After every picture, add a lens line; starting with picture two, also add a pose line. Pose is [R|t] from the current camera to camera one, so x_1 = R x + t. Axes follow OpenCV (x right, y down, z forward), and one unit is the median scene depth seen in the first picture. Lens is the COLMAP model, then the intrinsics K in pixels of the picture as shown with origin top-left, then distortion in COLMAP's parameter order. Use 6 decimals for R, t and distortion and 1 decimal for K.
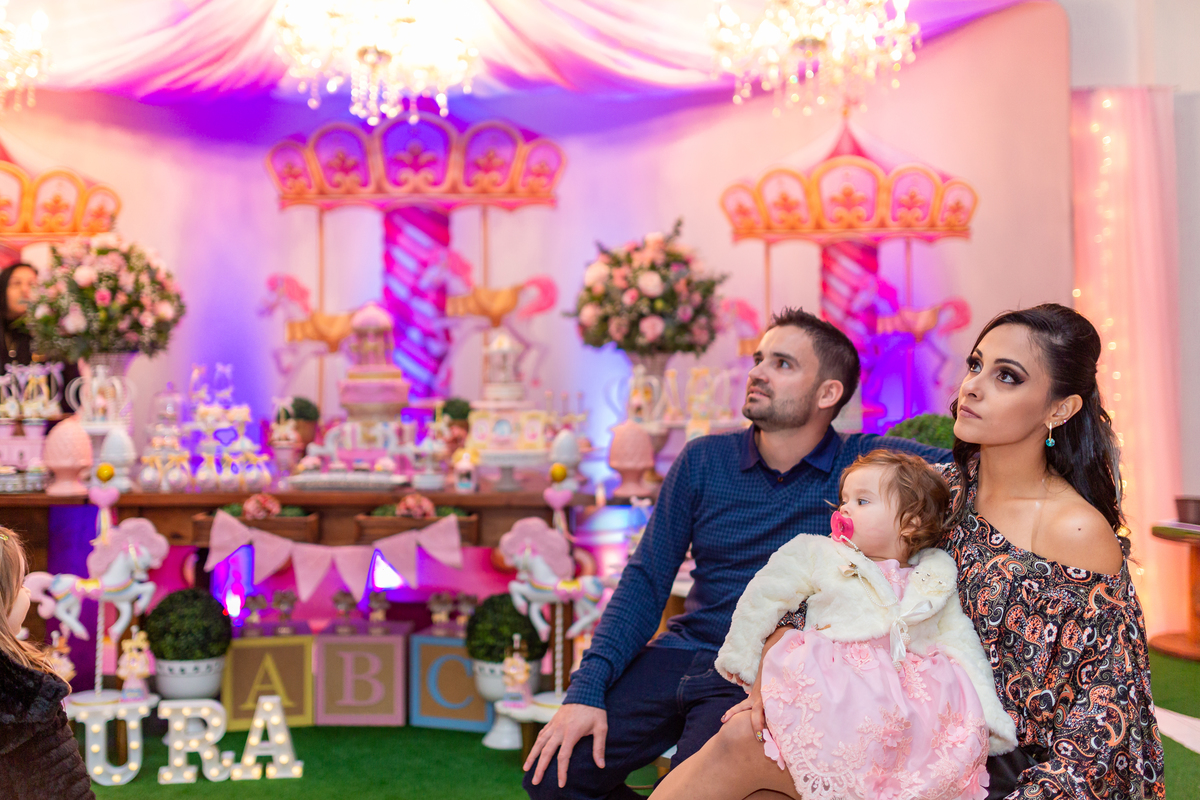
lens RADIAL K [[1256.9, 0, 550.0], [0, 1256.9, 360.6], [0, 0, 1]] dist [0.000751, -0.006638]
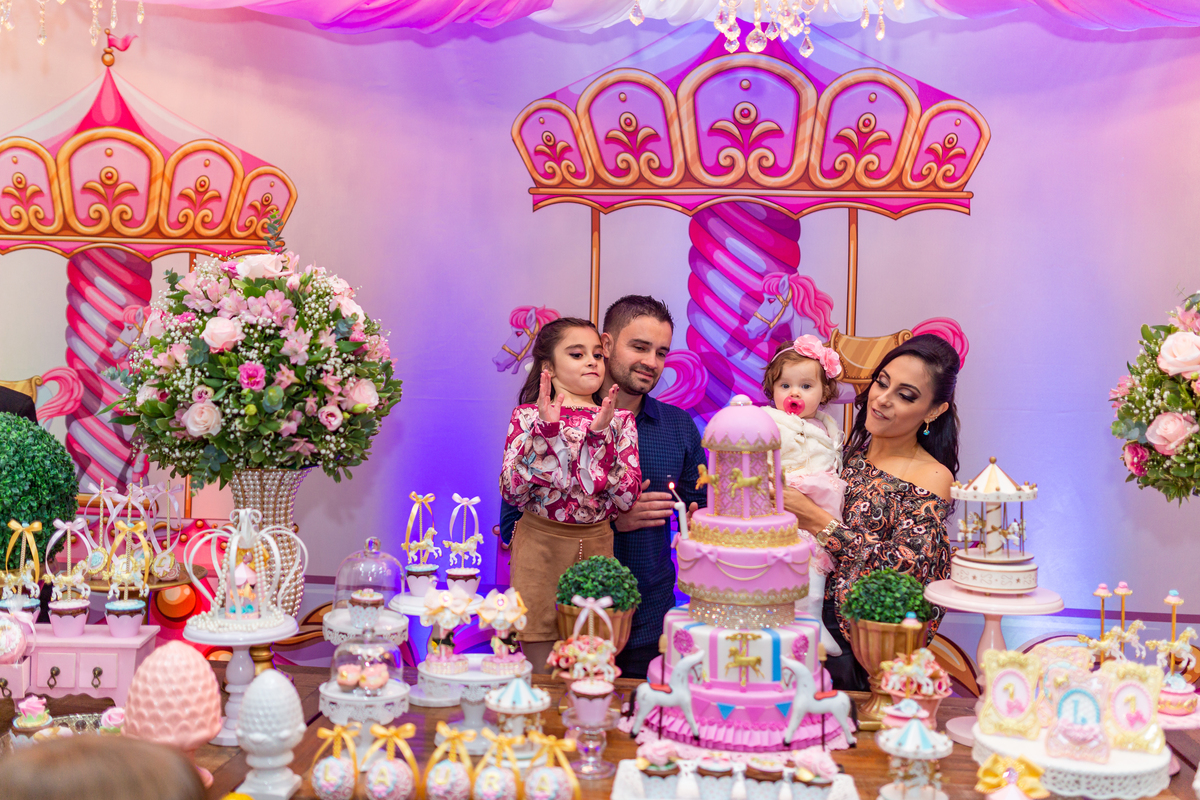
lens RADIAL K [[1152.9, 0, 583.8], [0, 1152.9, 397.5], [0, 0, 1]] dist [-0.004923, -0.001899]
pose [[0.995278, 0.032710, -0.091389, -0.166872], [-0.027638, 0.998035, 0.056229, -0.071195], [0.093049, -0.053438, 0.994226, 0.515110]]
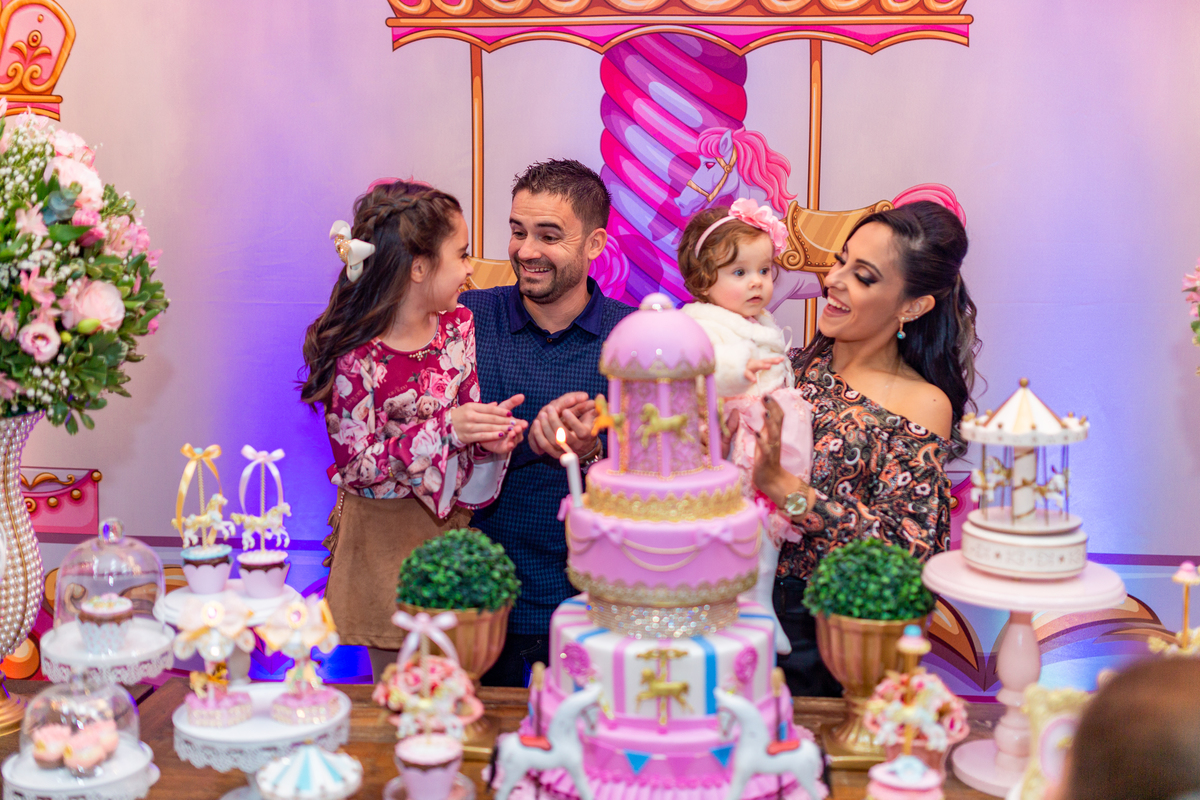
lens RADIAL K [[1215.1, 0, 579.3], [0, 1215.1, 396.7], [0, 0, 1]] dist [-0.004612, 0.005811]
pose [[0.998705, 0.016830, -0.048007, -0.149897], [-0.009817, 0.989711, 0.142747, -0.067017], [0.049915, -0.142090, 0.988594, 0.659884]]
